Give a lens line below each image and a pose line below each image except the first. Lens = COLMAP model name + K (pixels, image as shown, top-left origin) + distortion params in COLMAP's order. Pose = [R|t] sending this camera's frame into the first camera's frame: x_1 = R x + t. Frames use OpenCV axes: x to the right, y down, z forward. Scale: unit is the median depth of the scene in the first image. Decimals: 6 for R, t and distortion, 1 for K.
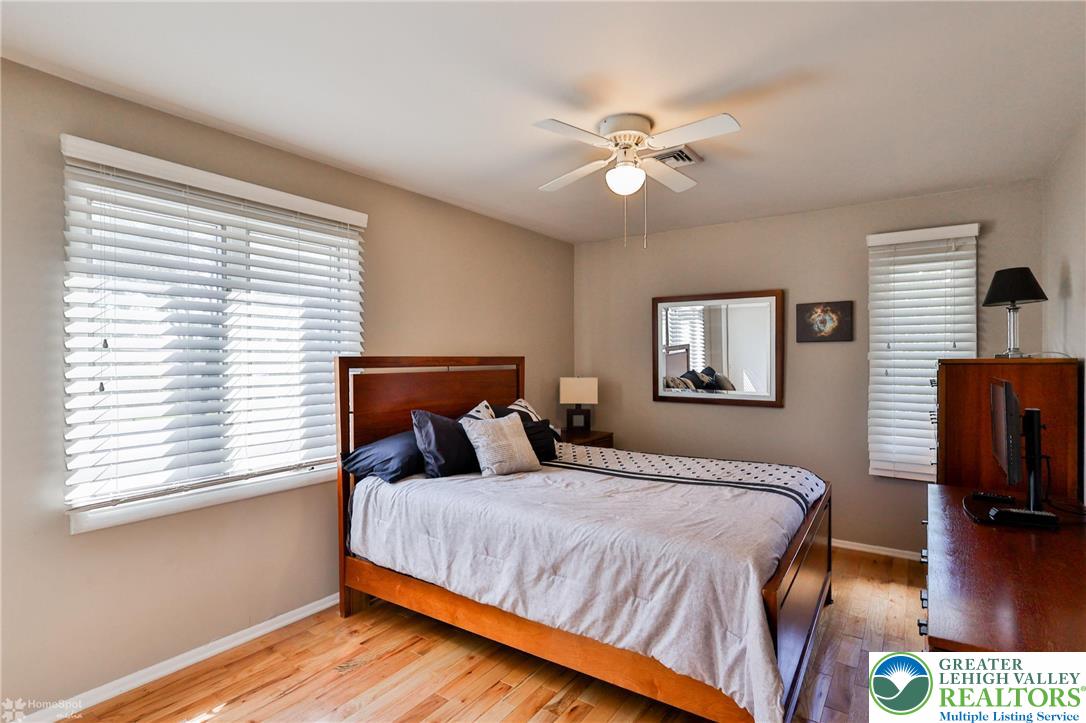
lens RADIAL K [[539.5, 0, 539.6], [0, 539.5, 357.6], [0, 0, 1]] dist [-0.001367, -0.000617]
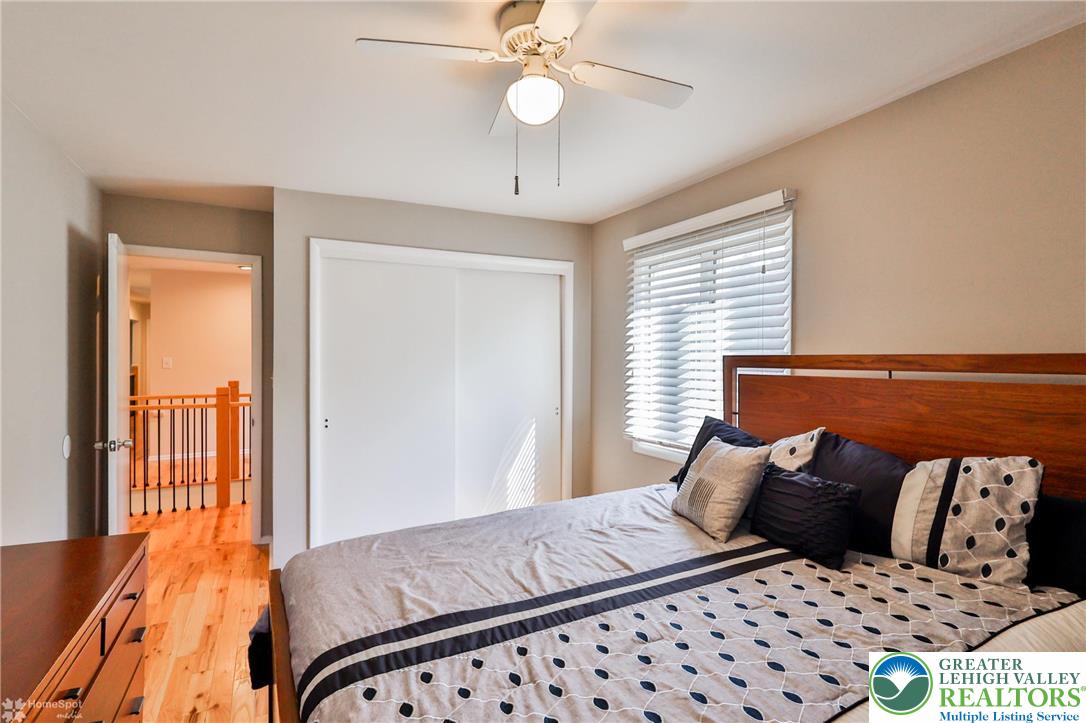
lens RADIAL K [[539.5, 0, 539.6], [0, 539.5, 357.6], [0, 0, 1]] dist [-0.001367, -0.000617]
pose [[-0.486959, 0.001701, -0.873423, 0.700129], [0.000986, 0.999999, 0.001398, 0.000506], [0.873424, -0.000180, -0.486960, 1.245654]]
